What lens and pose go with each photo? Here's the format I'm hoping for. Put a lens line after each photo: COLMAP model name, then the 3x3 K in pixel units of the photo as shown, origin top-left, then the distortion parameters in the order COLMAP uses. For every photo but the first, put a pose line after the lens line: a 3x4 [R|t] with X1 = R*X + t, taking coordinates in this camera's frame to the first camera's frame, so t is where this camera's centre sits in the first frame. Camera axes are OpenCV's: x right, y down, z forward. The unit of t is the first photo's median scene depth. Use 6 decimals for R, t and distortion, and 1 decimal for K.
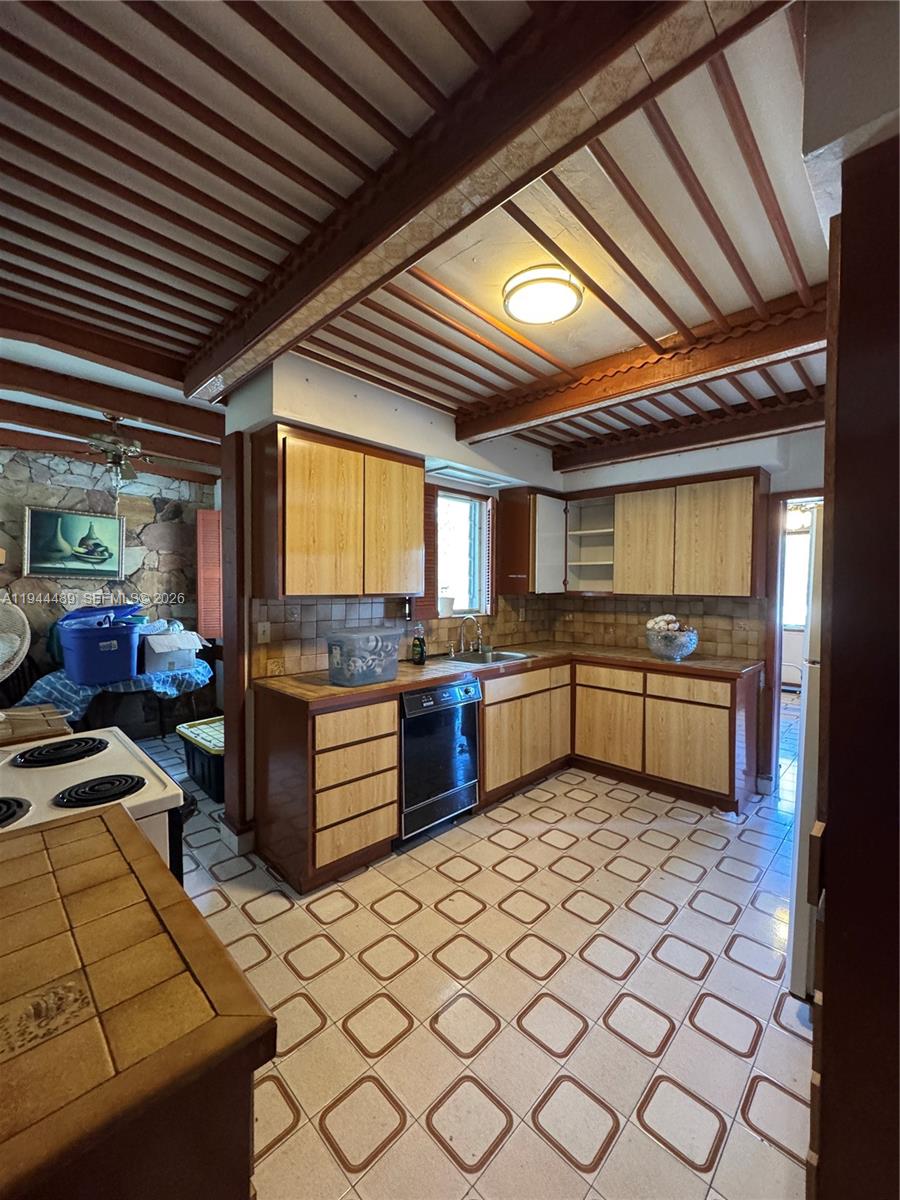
lens RADIAL K [[478.8, 0, 450.7], [0, 478.8, 599.7], [0, 0, 1]] dist [-0.003643, 0.000993]
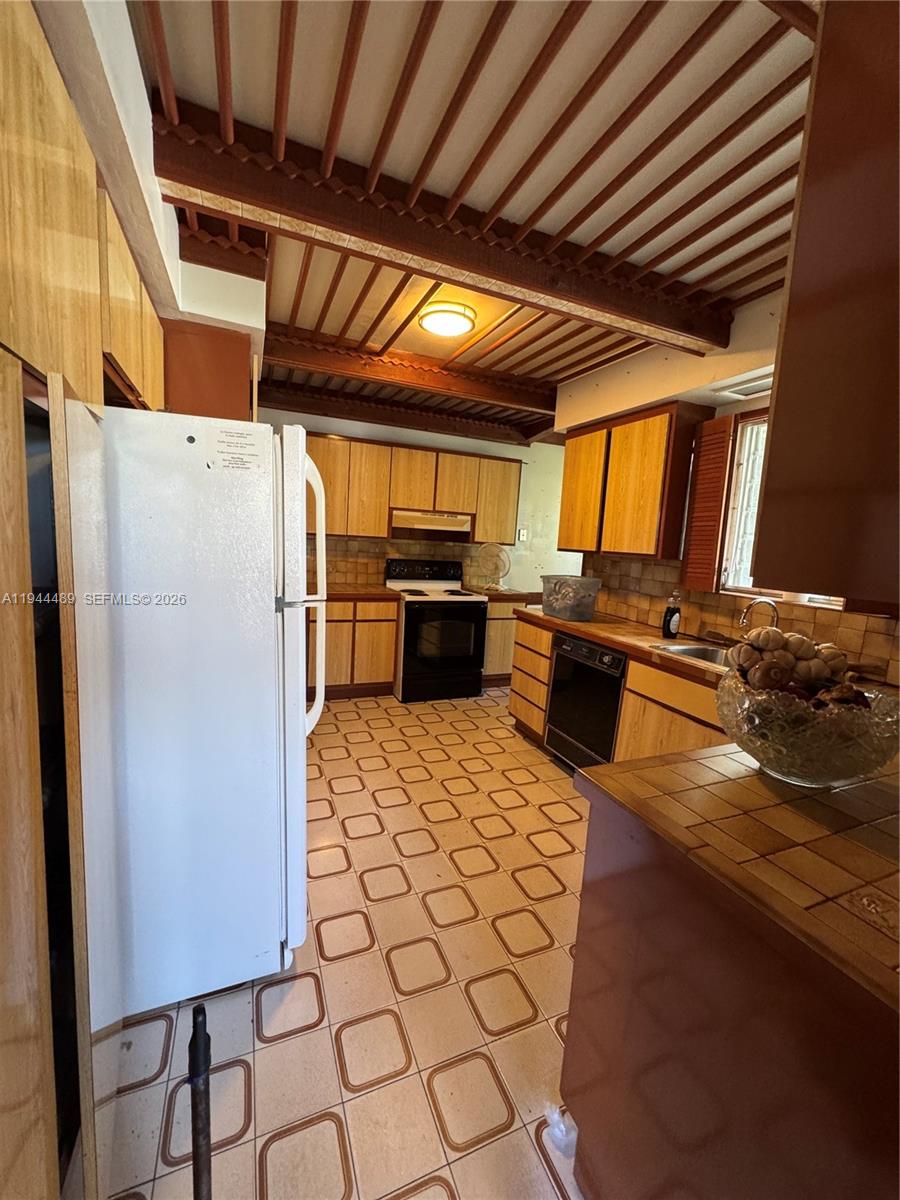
lens RADIAL K [[478.8, 0, 449.4], [0, 478.8, 598.0], [0, 0, 1]] dist [-0.003643, 0.000993]
pose [[-0.381574, 0.086367, -0.920294, 0.571471], [-0.089574, 0.987484, 0.129812, -0.009170], [0.919988, 0.131967, -0.369063, 0.607001]]
